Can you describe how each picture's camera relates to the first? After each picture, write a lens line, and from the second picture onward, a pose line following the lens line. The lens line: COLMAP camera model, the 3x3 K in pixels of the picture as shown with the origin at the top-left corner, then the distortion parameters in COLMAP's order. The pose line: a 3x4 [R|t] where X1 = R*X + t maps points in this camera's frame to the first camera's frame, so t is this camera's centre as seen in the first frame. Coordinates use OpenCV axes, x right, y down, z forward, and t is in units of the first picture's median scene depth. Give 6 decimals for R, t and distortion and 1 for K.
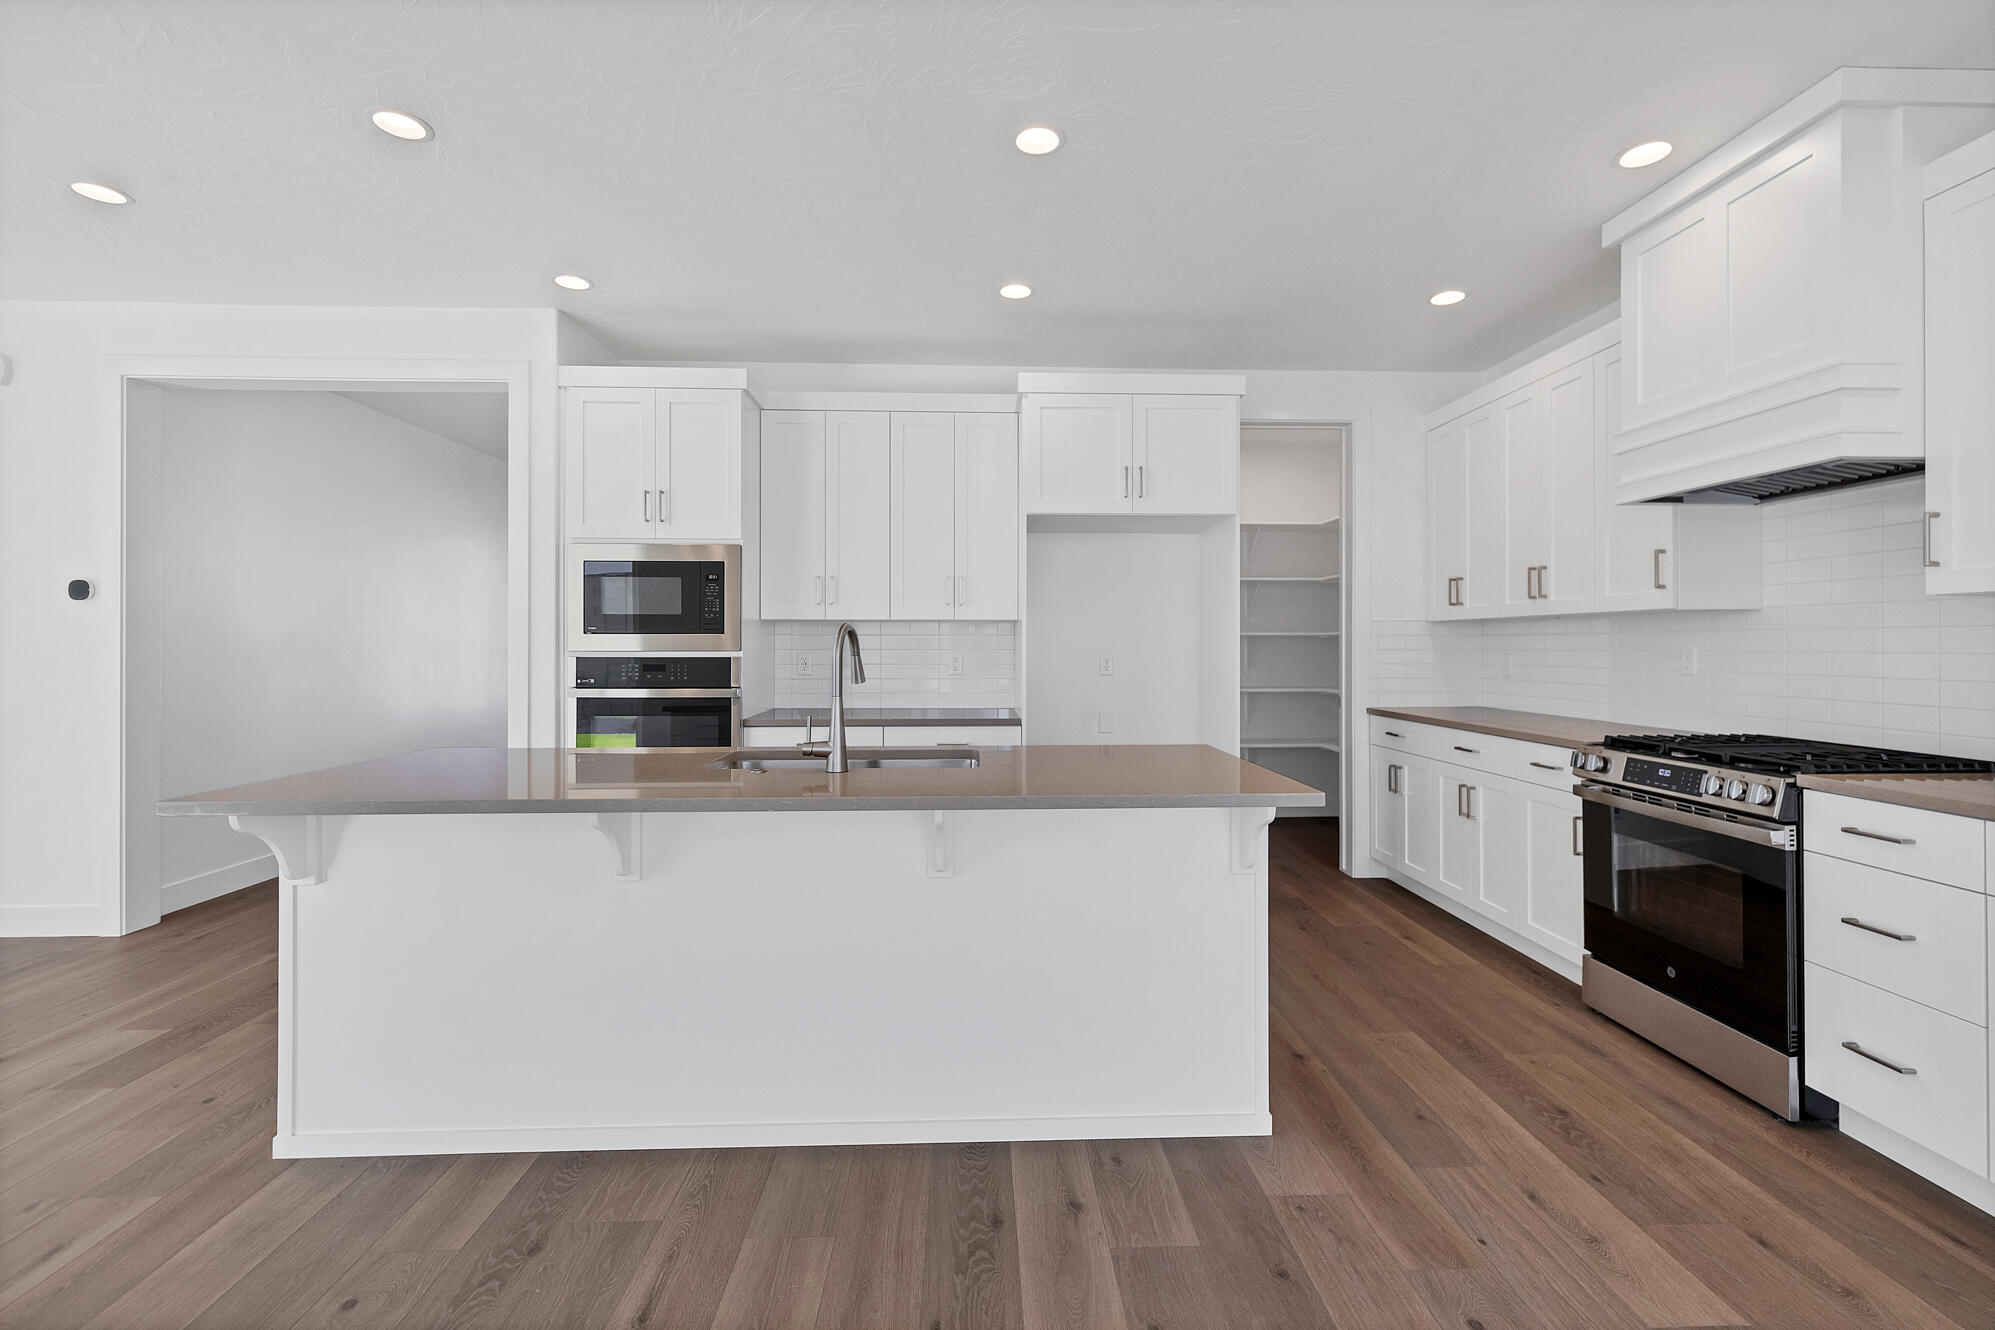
lens RADIAL K [[865.8, 0, 1001.5], [0, 865.8, 641.0], [0, 0, 1]] dist [0.002934, 0.000742]
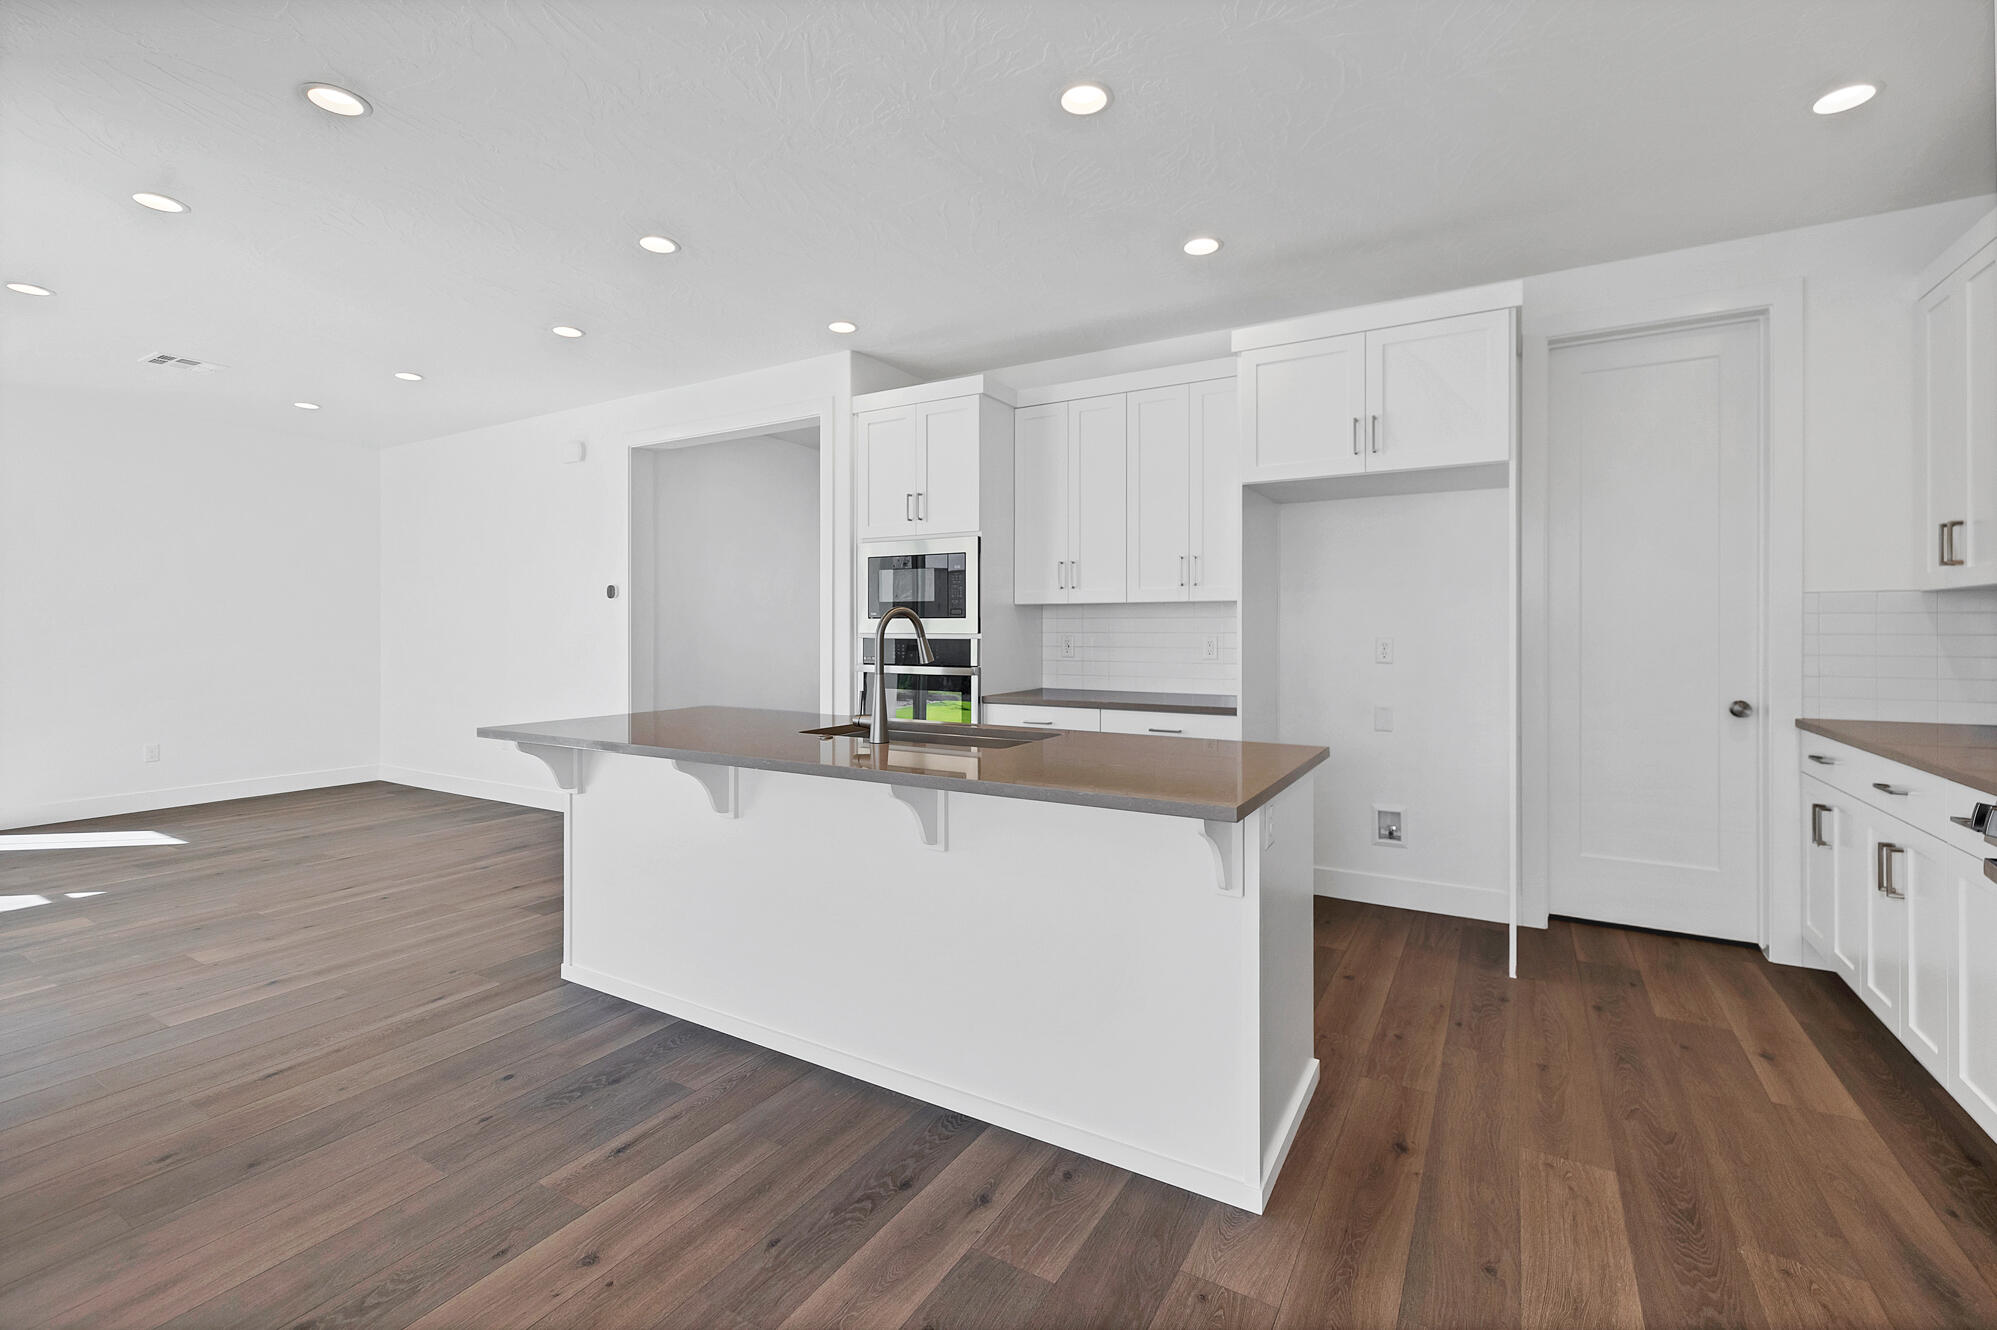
lens RADIAL K [[866.6, 0, 998.6], [0, 866.6, 626.4], [0, 0, 1]] dist [0.002934, 0.000742]
pose [[0.841364, -0.001619, -0.540466, 0.331865], [0.002243, 0.999997, 0.000496, 0.002456], [0.540464, -0.001630, 0.841366, 0.098240]]
